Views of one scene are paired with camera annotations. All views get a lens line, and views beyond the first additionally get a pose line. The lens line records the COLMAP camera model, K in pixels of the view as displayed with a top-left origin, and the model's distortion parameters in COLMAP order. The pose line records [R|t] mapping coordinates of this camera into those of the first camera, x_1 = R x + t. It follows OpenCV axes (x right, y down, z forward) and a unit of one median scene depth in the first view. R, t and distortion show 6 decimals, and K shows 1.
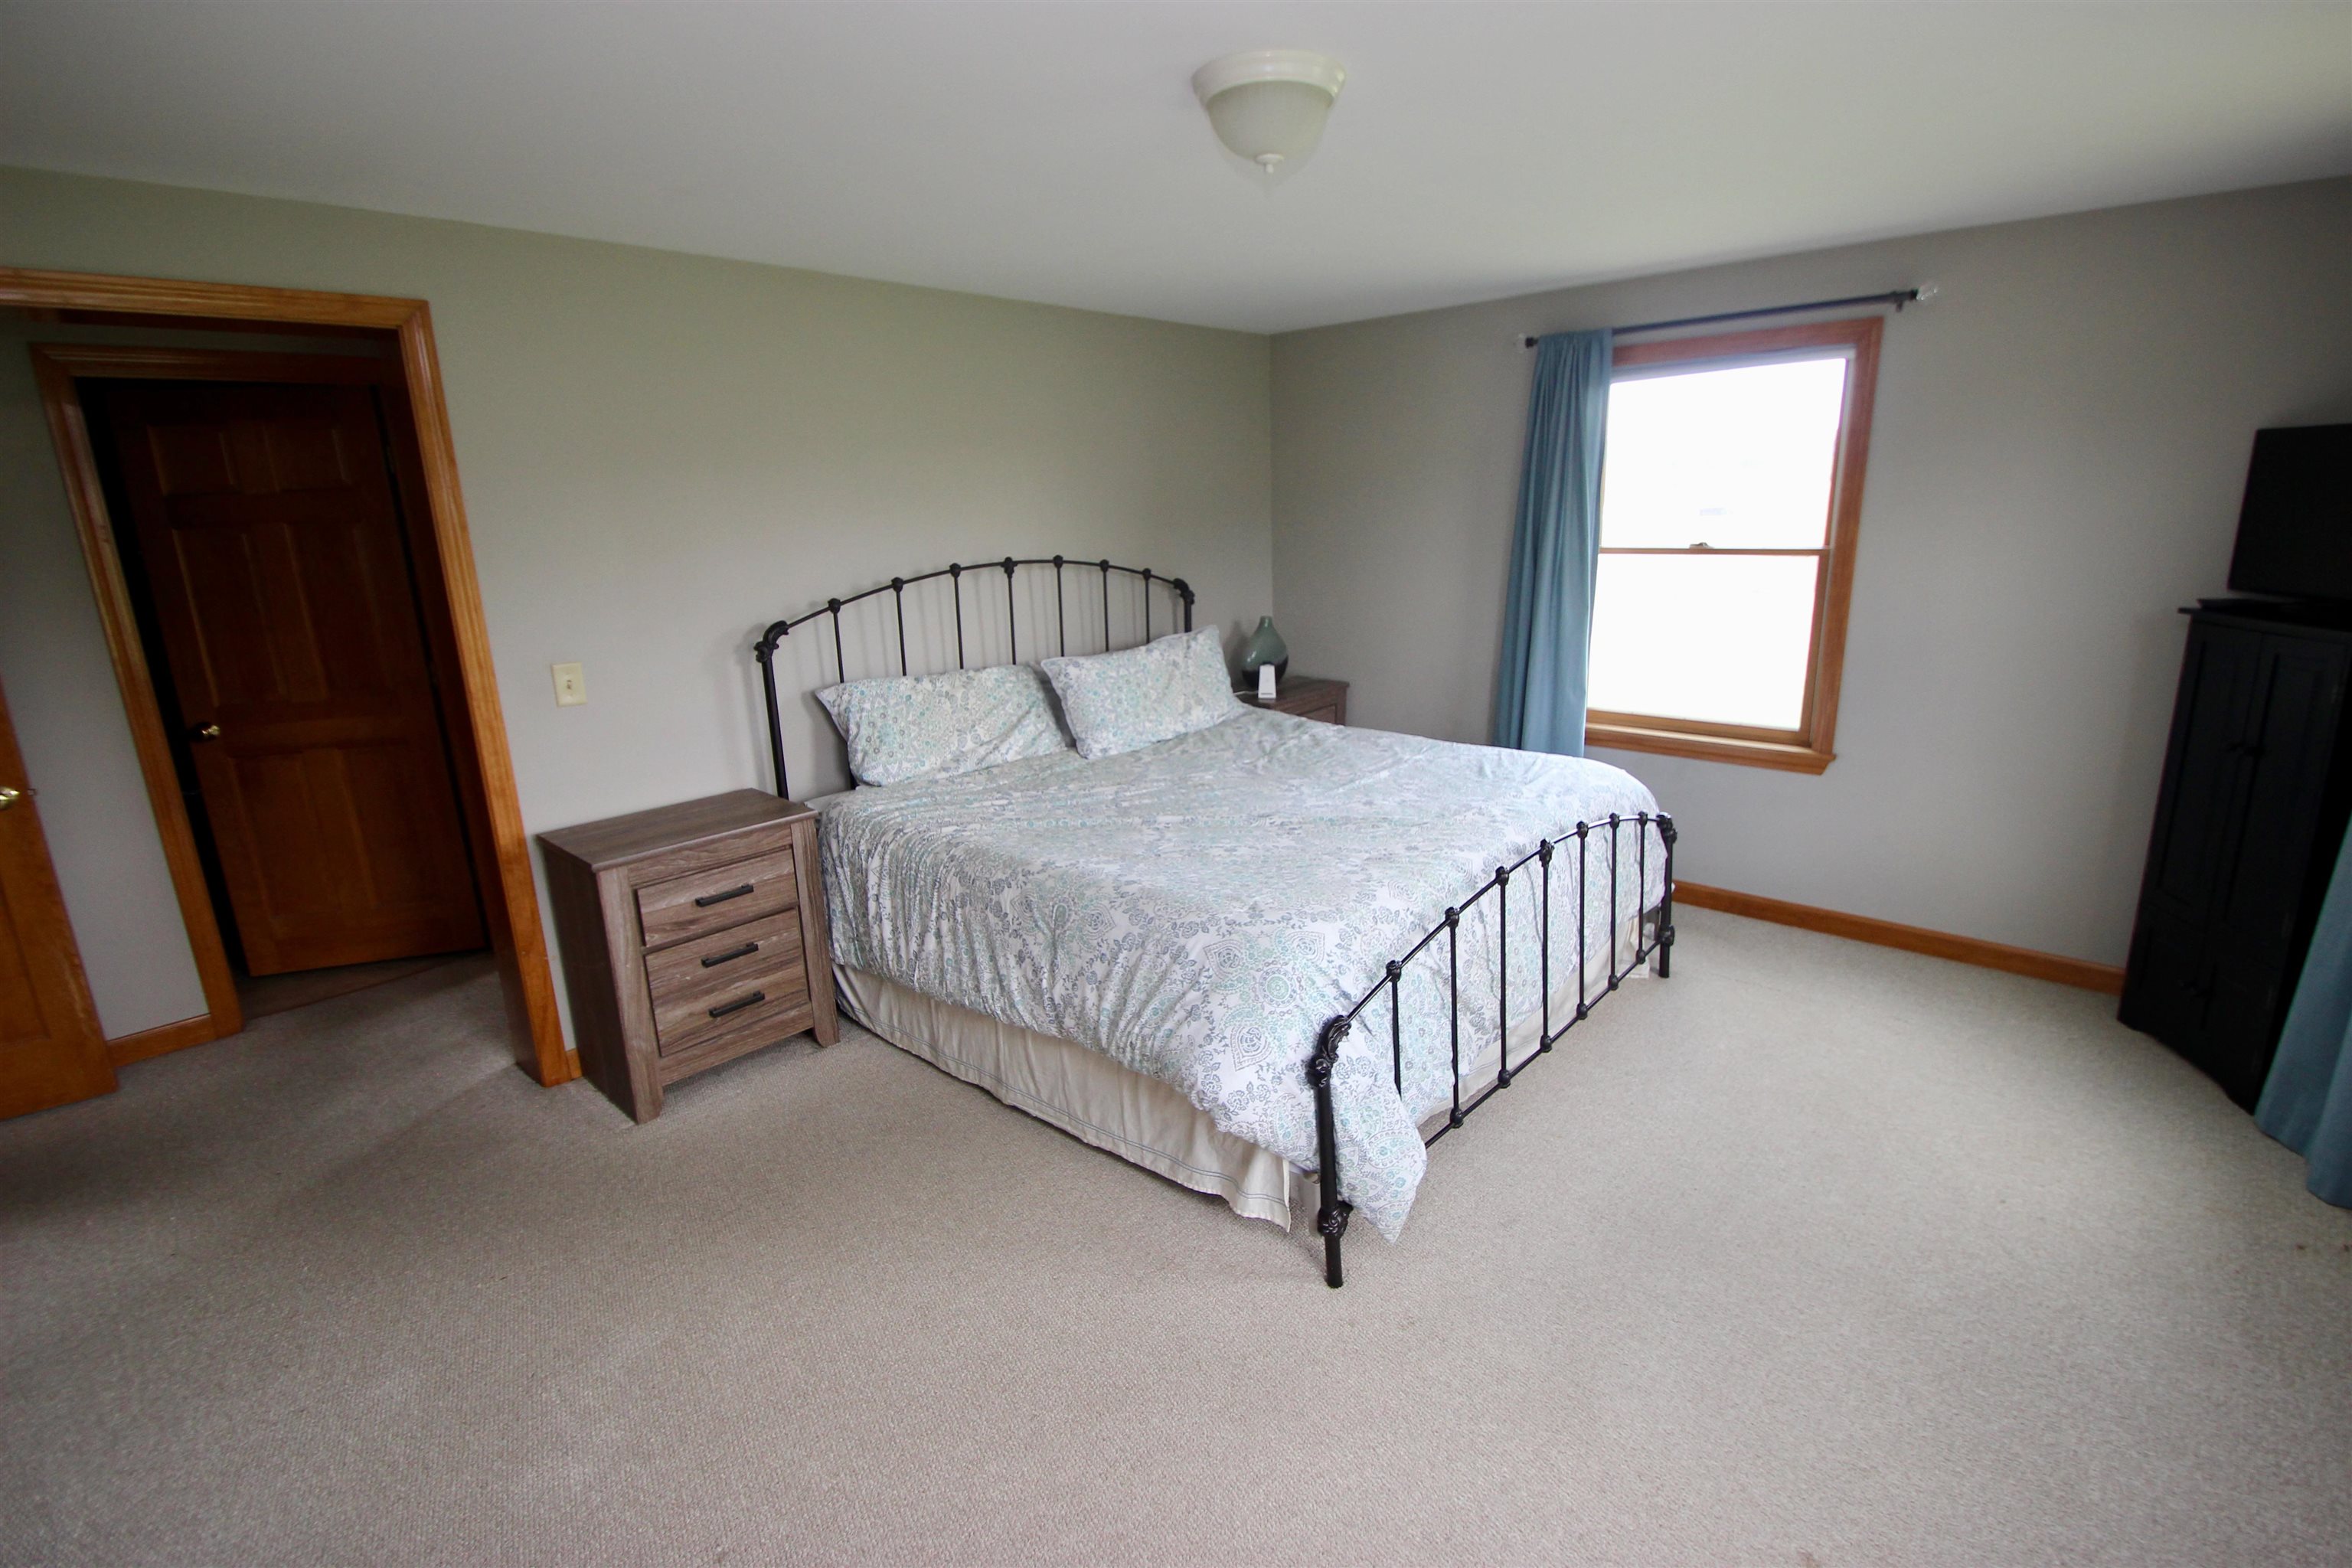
lens RADIAL K [[1068.9, 0, 1144.1], [0, 1068.9, 758.3], [0, 0, 1]] dist [-0.021893, -0.000111]
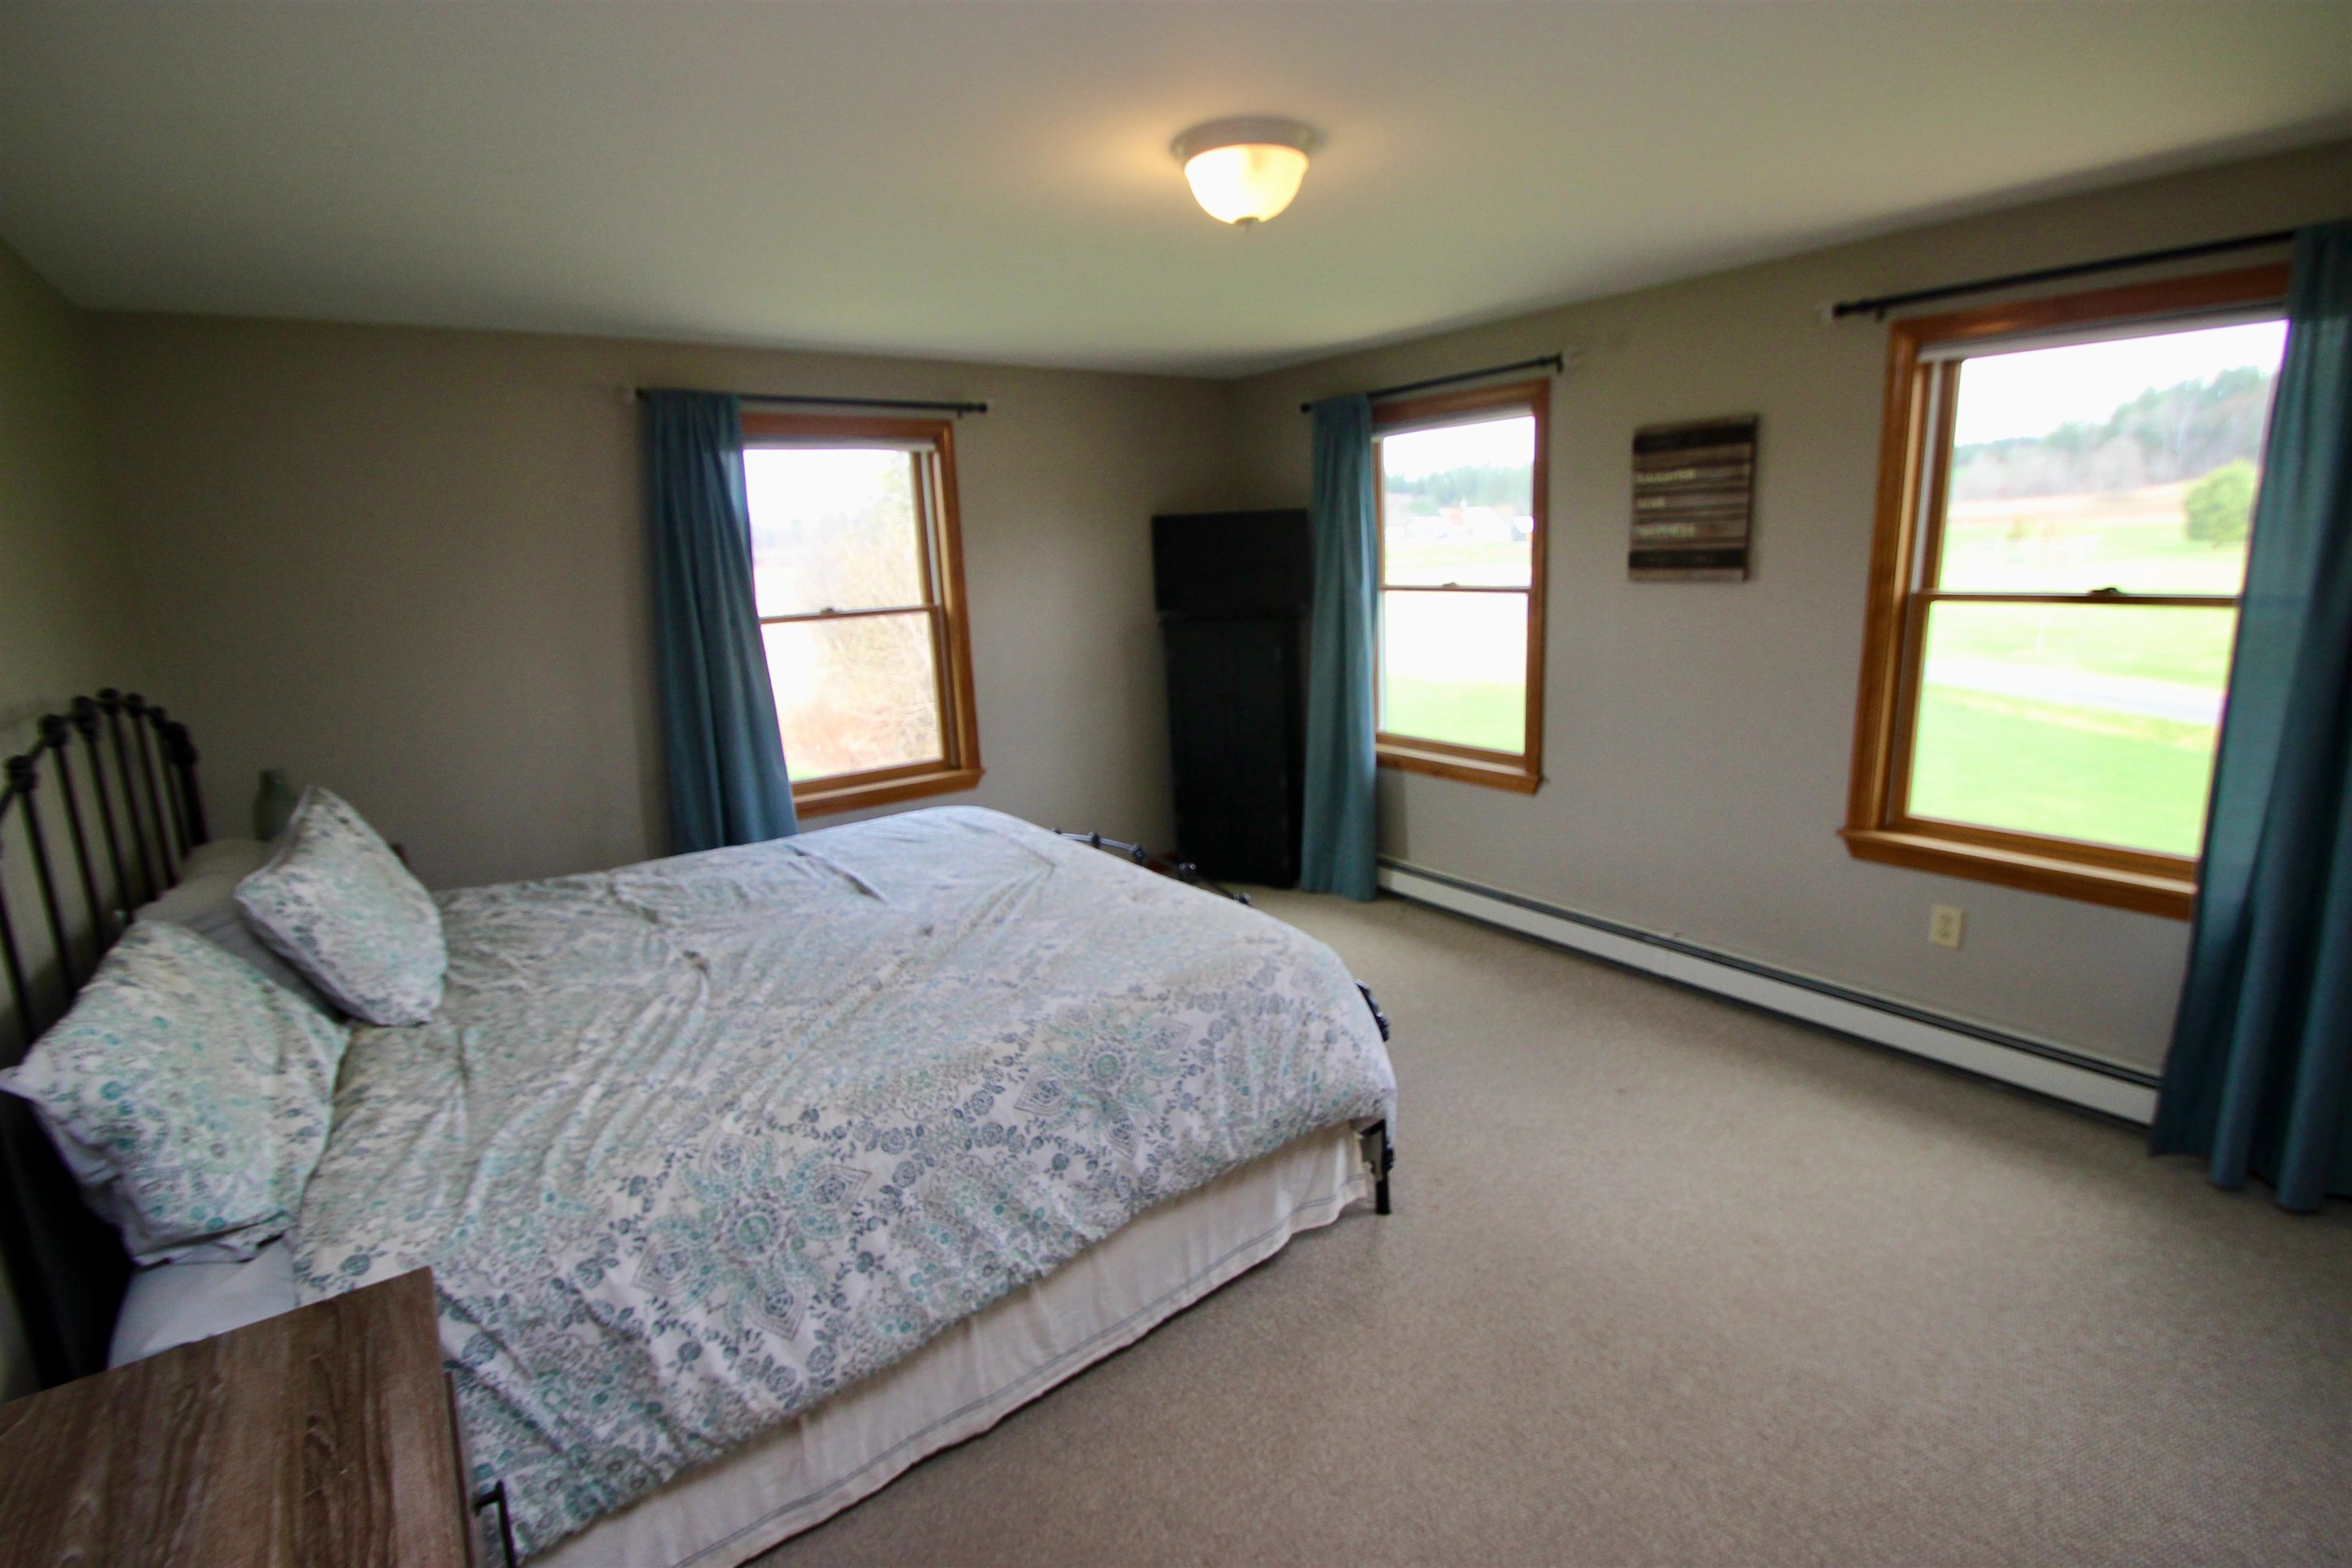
lens RADIAL K [[1110.6, 0, 1181.2], [0, 1110.6, 781.7], [0, 0, 1]] dist [0.008534, -0.017400]
pose [[0.179701, -0.184348, 0.966294, -0.733111], [0.263994, 0.955289, 0.133154, -0.131344], [-0.947636, 0.231168, 0.220333, 0.653877]]
